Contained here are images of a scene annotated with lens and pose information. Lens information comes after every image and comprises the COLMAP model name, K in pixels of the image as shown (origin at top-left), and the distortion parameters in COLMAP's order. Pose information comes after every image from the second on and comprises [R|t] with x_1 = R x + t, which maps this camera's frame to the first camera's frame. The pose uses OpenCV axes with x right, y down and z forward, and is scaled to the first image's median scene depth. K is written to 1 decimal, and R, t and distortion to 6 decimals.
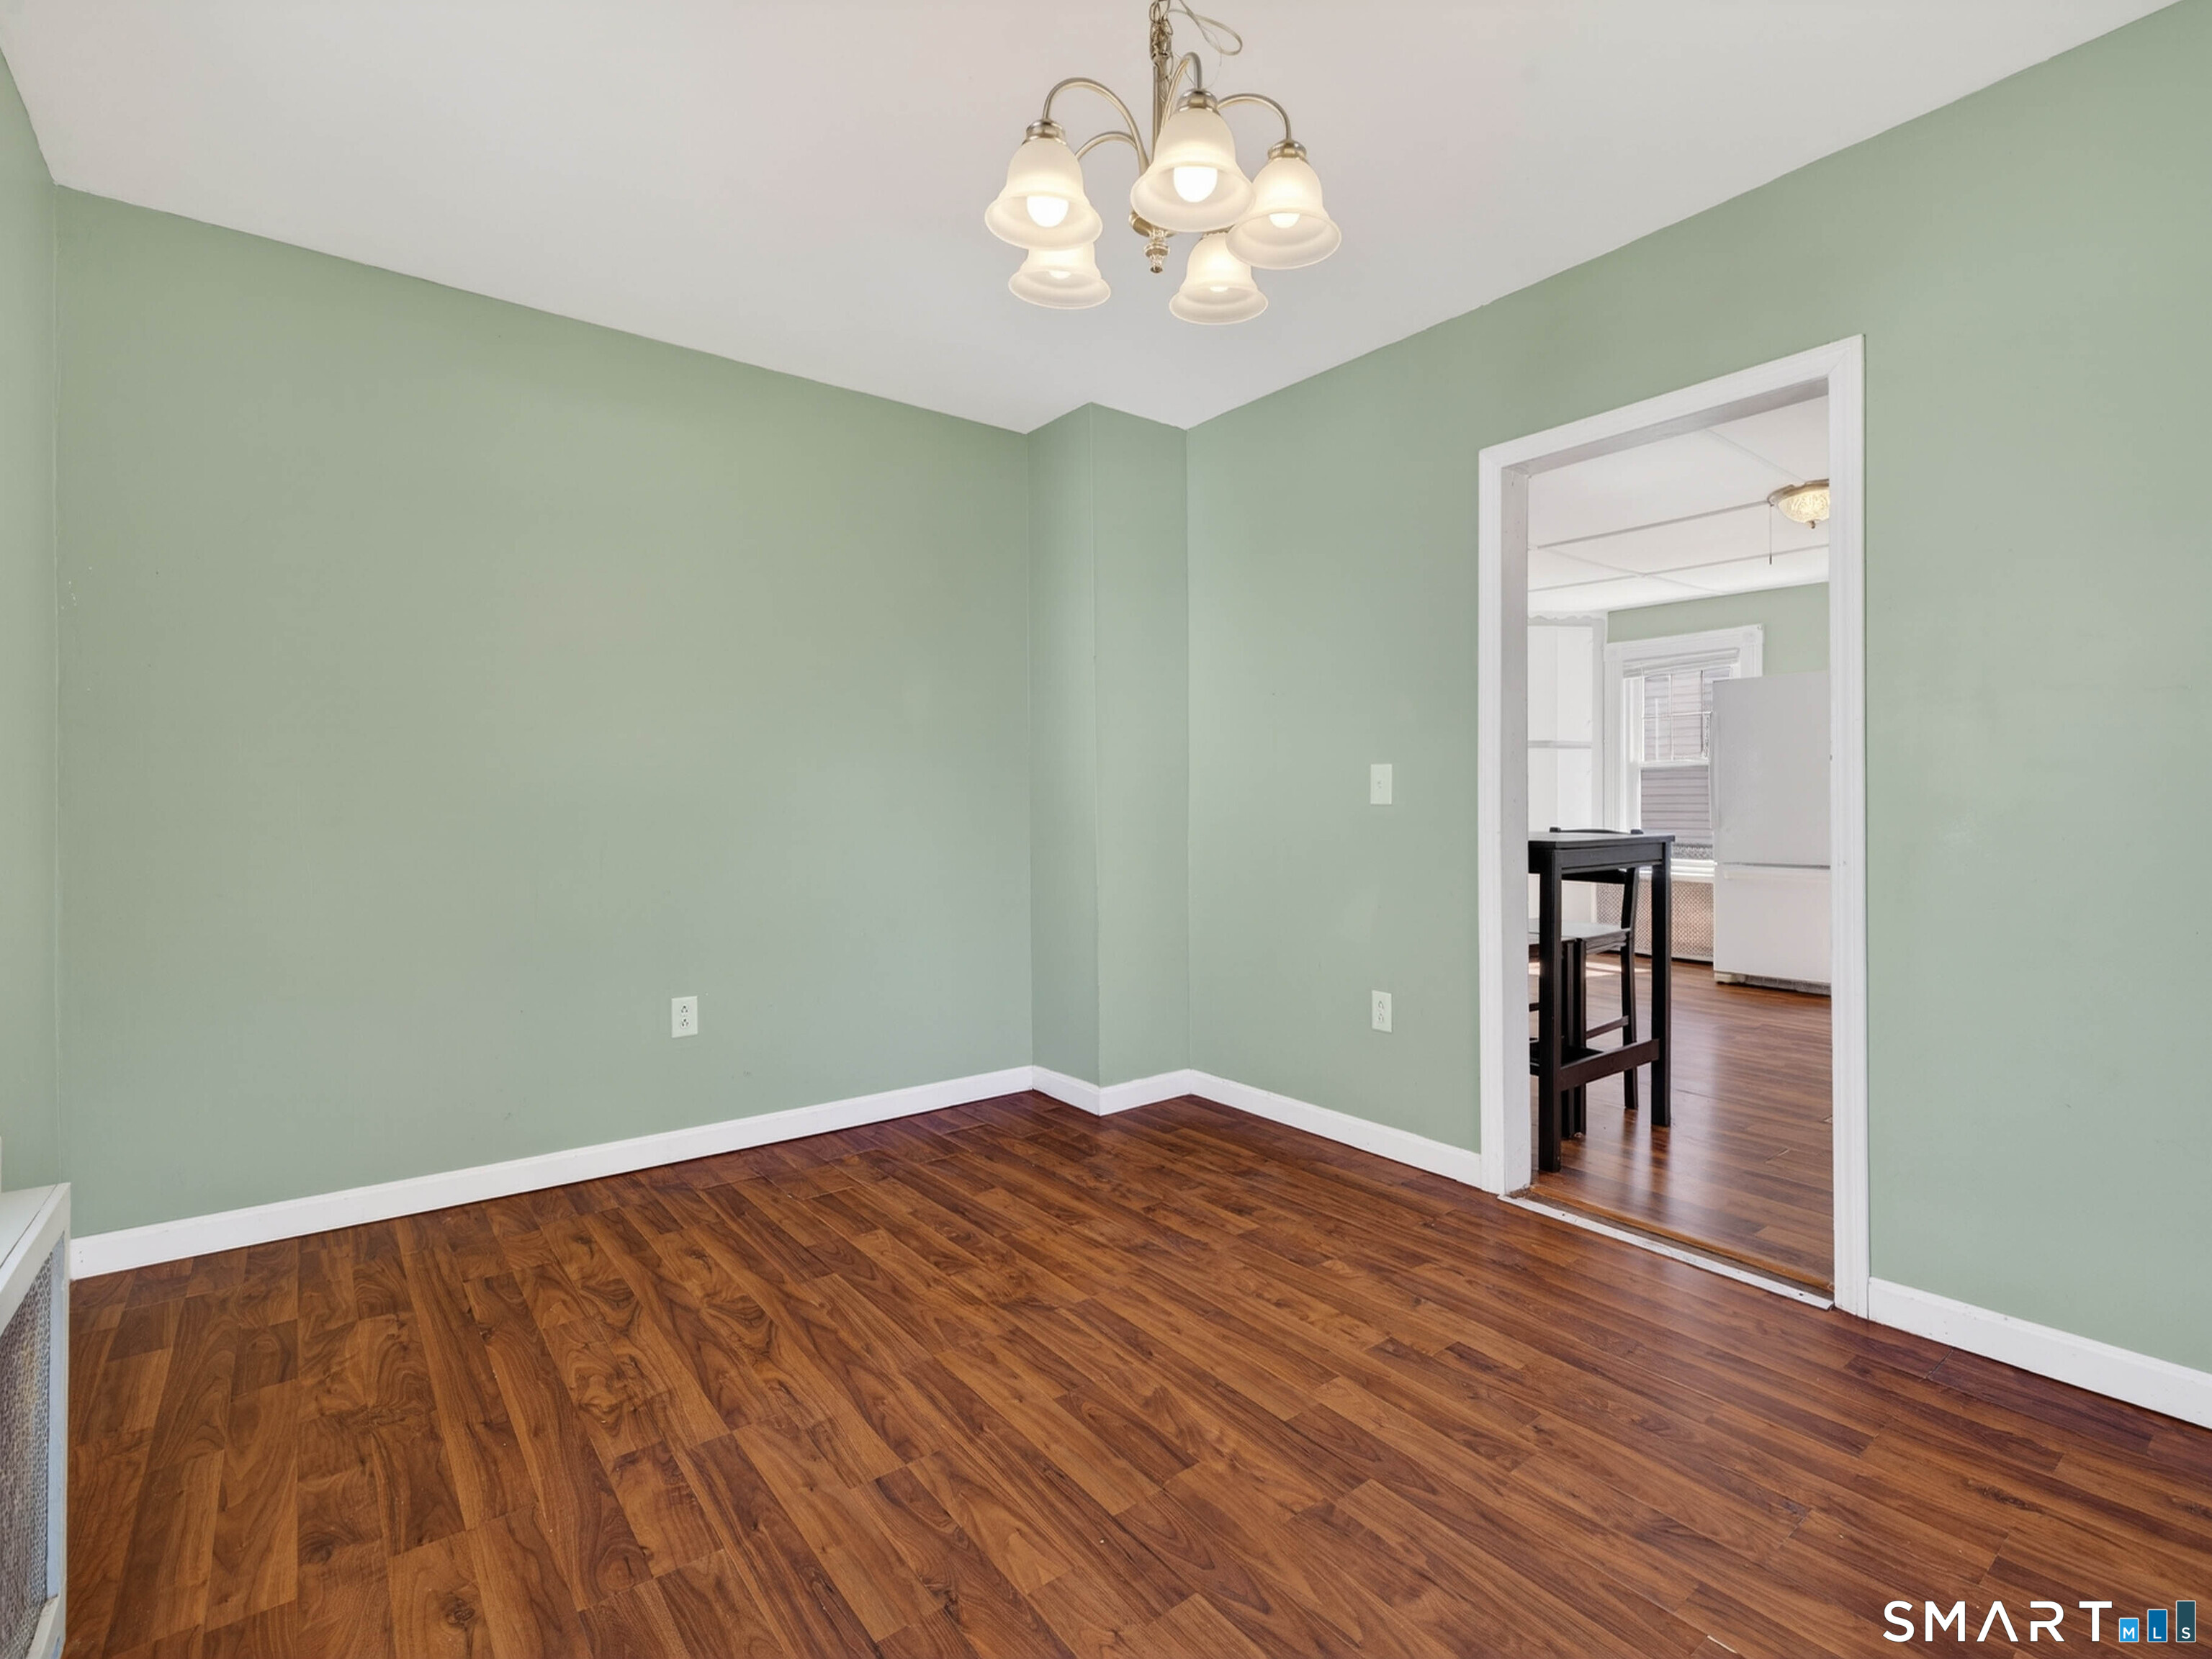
lens RADIAL K [[1039.2, 0, 1105.6], [0, 1039.2, 811.7], [0, 0, 1]] dist [0.009975, -0.000659]
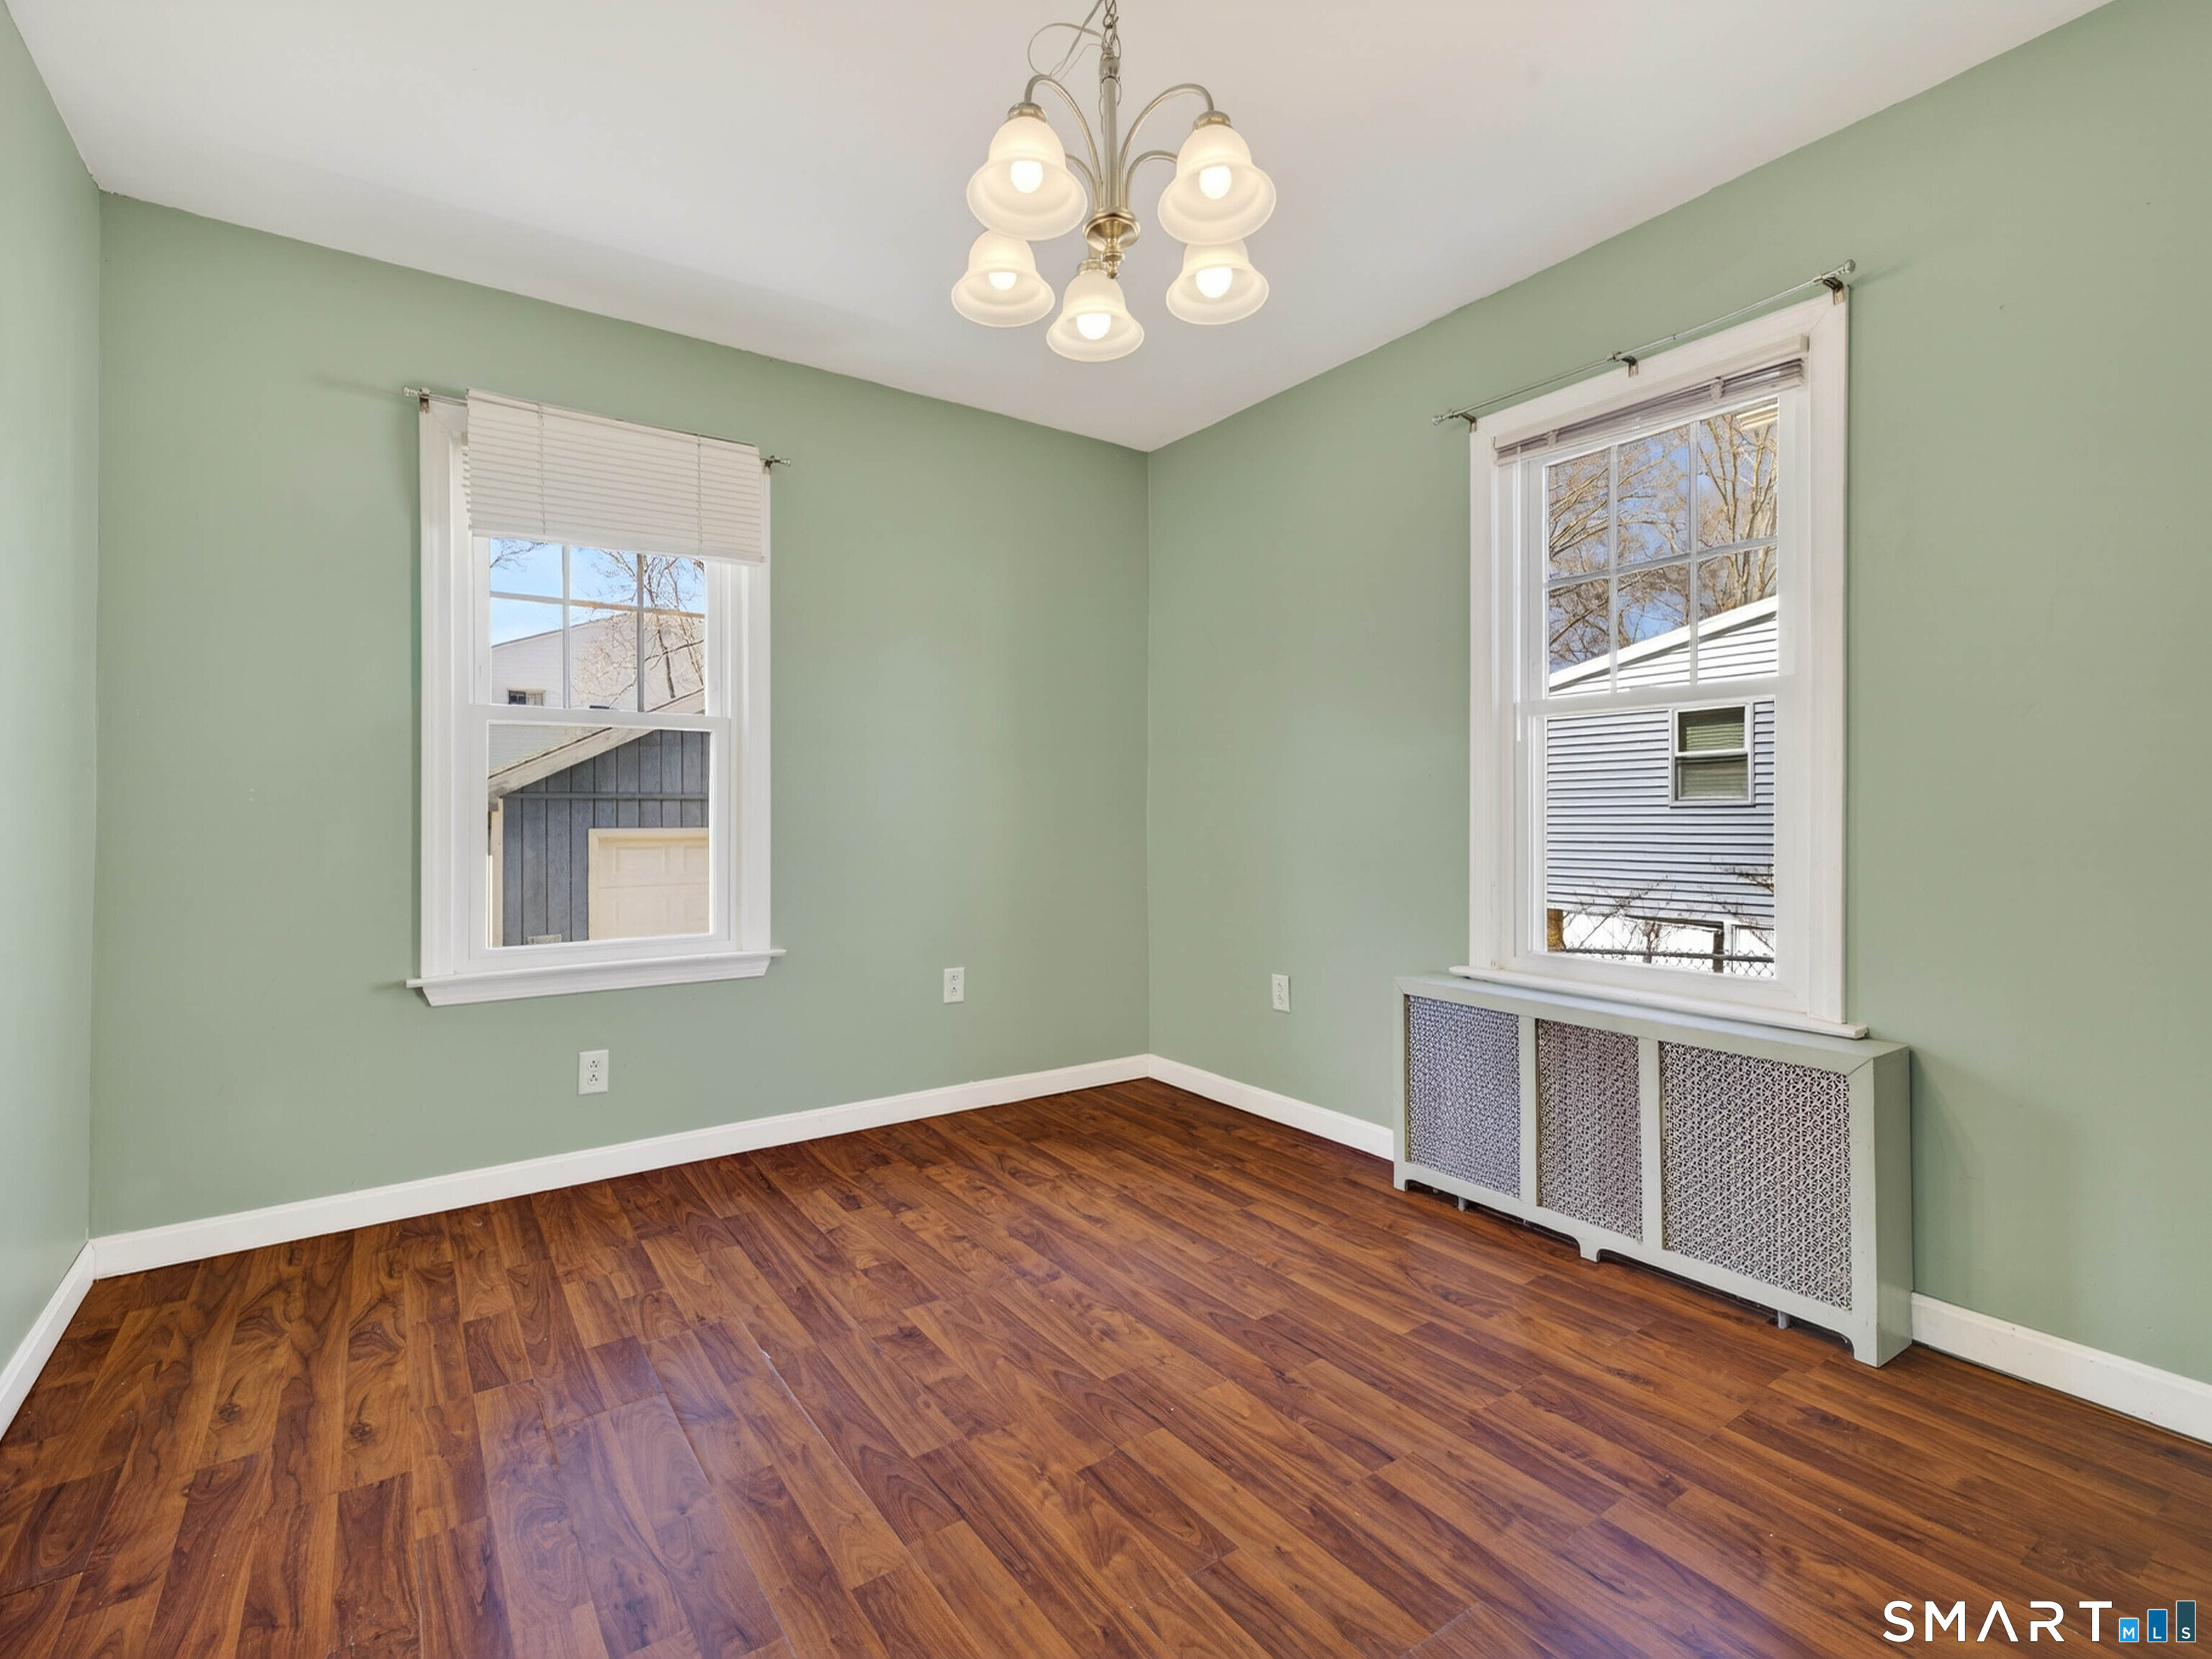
lens RADIAL K [[1039.2, 0, 1107.4], [0, 1039.2, 815.8], [0, 0, 1]] dist [0.009975, -0.000659]
pose [[-0.998702, 0.005829, 0.050600, 0.006161], [0.006616, 0.999860, 0.015385, -0.011379], [-0.050503, 0.015699, -0.998600, 1.954030]]
